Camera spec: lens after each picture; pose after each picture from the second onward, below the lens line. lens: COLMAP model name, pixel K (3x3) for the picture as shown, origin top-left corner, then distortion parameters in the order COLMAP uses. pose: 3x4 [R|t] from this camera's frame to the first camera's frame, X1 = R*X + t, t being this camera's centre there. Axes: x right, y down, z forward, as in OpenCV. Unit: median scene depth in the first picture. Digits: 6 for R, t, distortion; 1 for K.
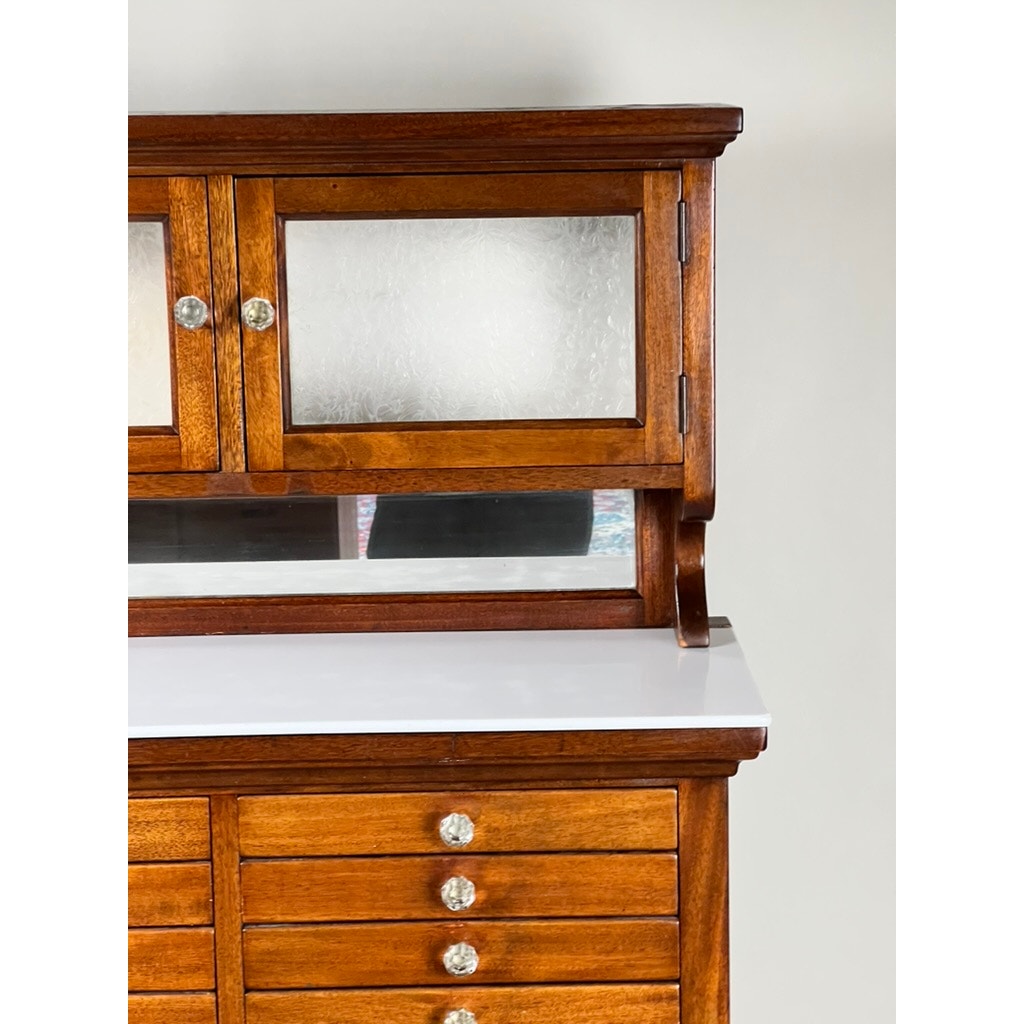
lens RADIAL K [[2310.9, 0, 512.0], [0, 2310.9, 512.0], [0, 0, 1]] dist [0.193947, 0.130561]
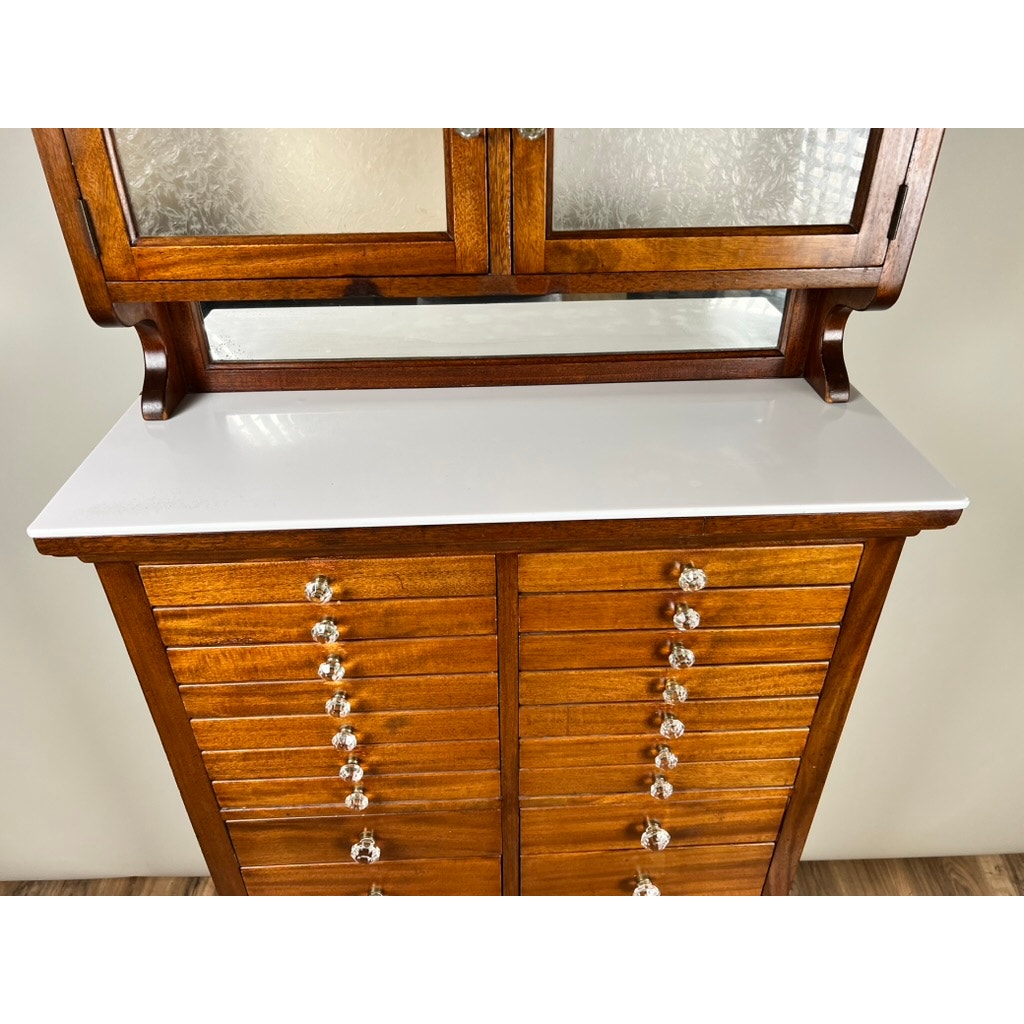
lens RADIAL K [[771.8, 0, 510.7], [0, 771.8, 514.5], [0, 0, 1]] dist [0.047505, -0.062330]
pose [[0.999152, -0.013307, 0.038972, -0.135664], [-0.002491, 0.925096, 0.379725, -0.055073], [-0.041105, -0.379500, 0.924278, 0.611038]]
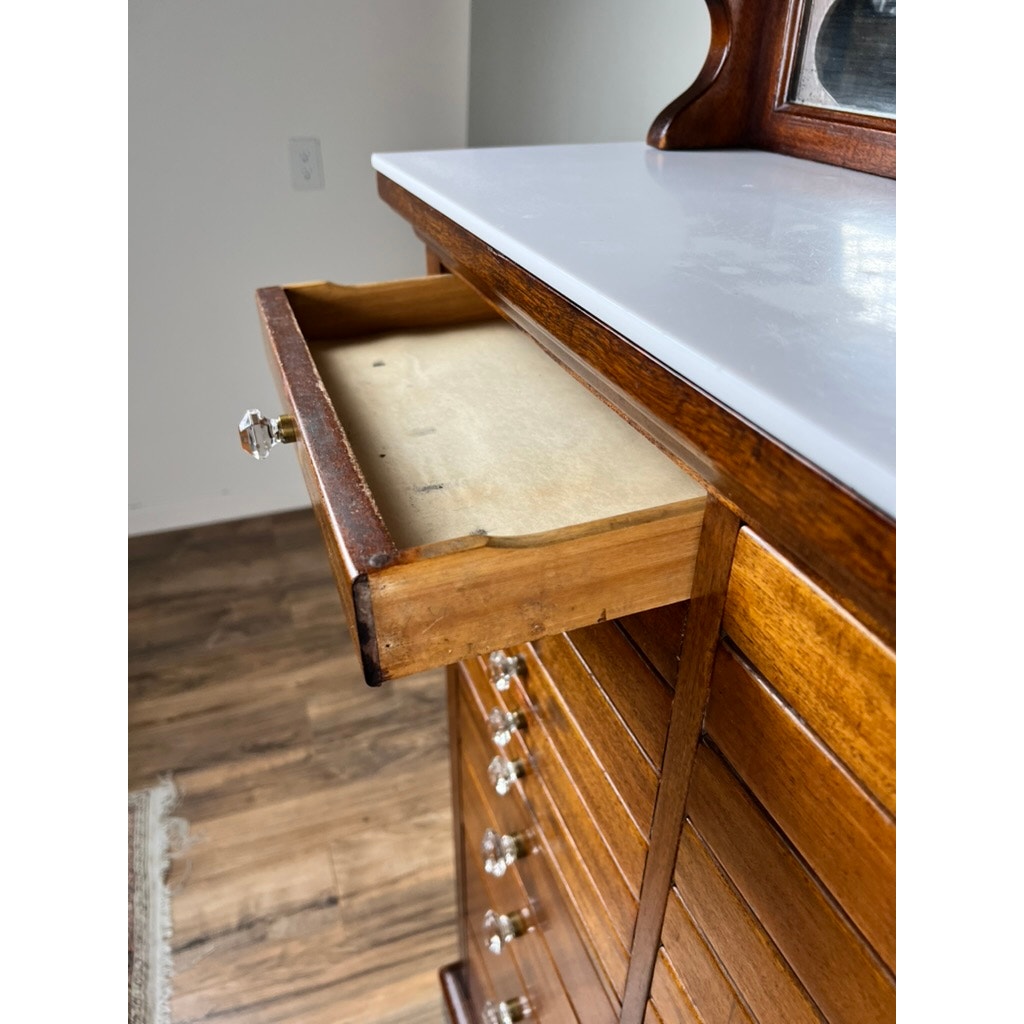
lens RADIAL K [[771.8, 0, 510.7], [0, 771.8, 514.5], [0, 0, 1]] dist [0.047505, -0.062330]
pose [[0.349691, 0.528347, -0.773670, -0.019996], [-0.190569, 0.848657, 0.493422, 0.051370], [0.917278, -0.025108, 0.397454, 0.883972]]
